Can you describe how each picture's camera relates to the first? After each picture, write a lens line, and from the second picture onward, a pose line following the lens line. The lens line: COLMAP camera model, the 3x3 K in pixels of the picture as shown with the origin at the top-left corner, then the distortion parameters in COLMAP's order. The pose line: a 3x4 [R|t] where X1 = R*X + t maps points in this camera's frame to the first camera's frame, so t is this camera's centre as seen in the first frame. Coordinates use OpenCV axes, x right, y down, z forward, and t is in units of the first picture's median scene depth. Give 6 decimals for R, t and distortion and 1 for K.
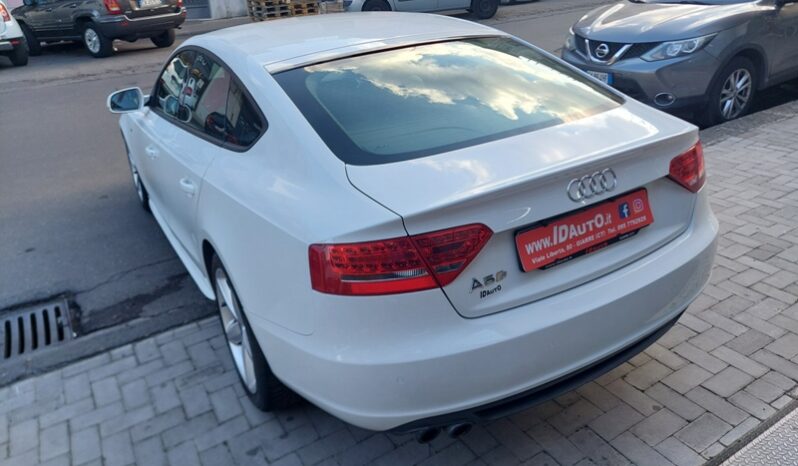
lens RADIAL K [[575.4, 0, 393.0], [0, 575.4, 223.5], [0, 0, 1]] dist [0.054652, -0.057310]
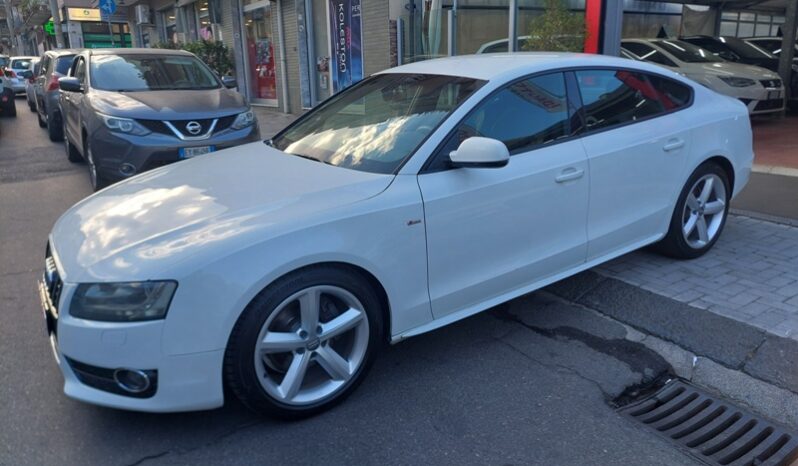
lens RADIAL K [[575.9, 0, 402.1], [0, 575.9, 227.2], [0, 0, 1]] dist [0.063915, -0.070114]
pose [[-0.068103, -0.217486, 0.973685, -1.518636], [0.424257, 0.876999, 0.225564, -0.433295], [-0.902977, 0.428454, 0.032544, 1.419180]]
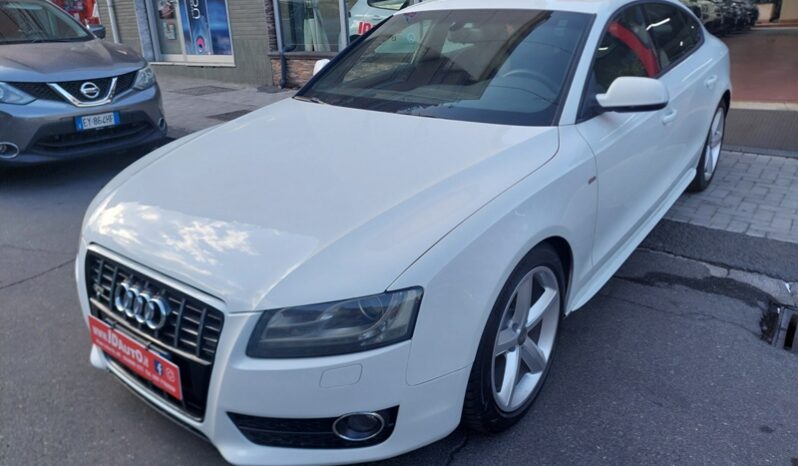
lens RADIAL K [[583.5, 0, 396.9], [0, 583.5, 232.5], [0, 0, 1]] dist [0.009199, 0.002207]
pose [[-0.375662, -0.273003, 0.885634, -1.258289], [0.420372, 0.801467, 0.425368, -0.617069], [-0.825933, 0.532091, -0.186318, 1.830076]]
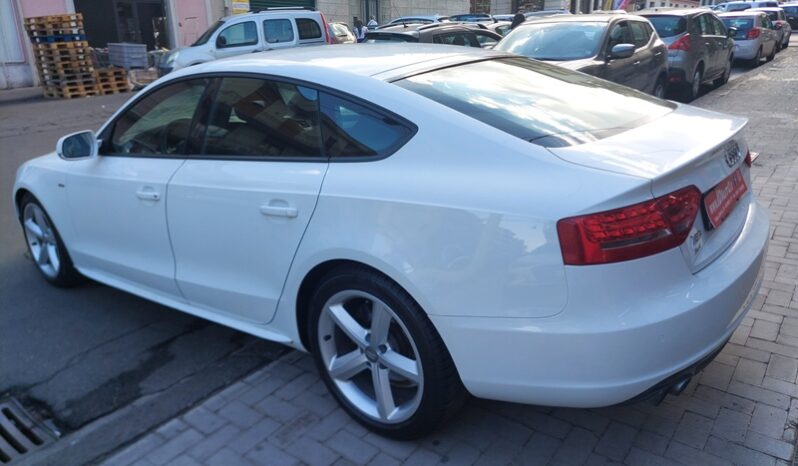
lens RADIAL K [[575.9, 0, 402.1], [0, 575.9, 227.2], [0, 0, 1]] dist [0.063915, -0.070114]
pose [[0.931959, -0.093676, 0.350253, -0.418395], [0.133215, 0.986947, -0.090499, 0.057636], [-0.337204, 0.131001, 0.932273, 0.082989]]
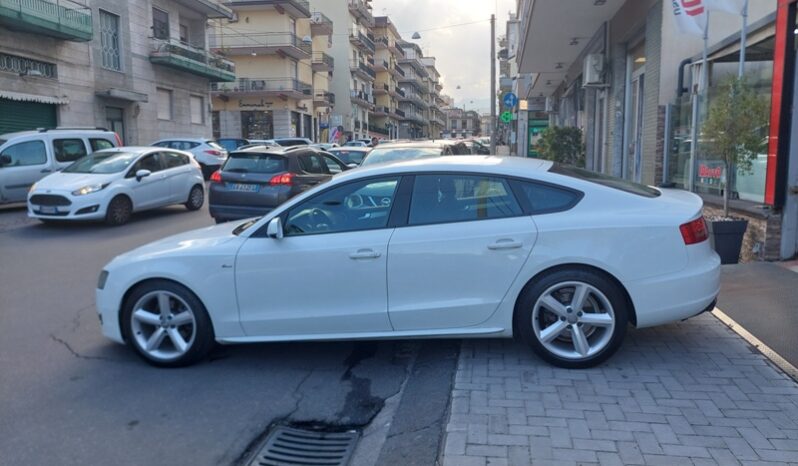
lens RADIAL K [[575.9, 0, 402.1], [0, 575.9, 227.2], [0, 0, 1]] dist [0.063915, -0.070114]
pose [[0.649838, -0.064136, 0.757362, -1.445373], [0.300657, 0.936853, -0.178637, 0.069466], [-0.698080, 0.343791, 0.628086, 0.179375]]
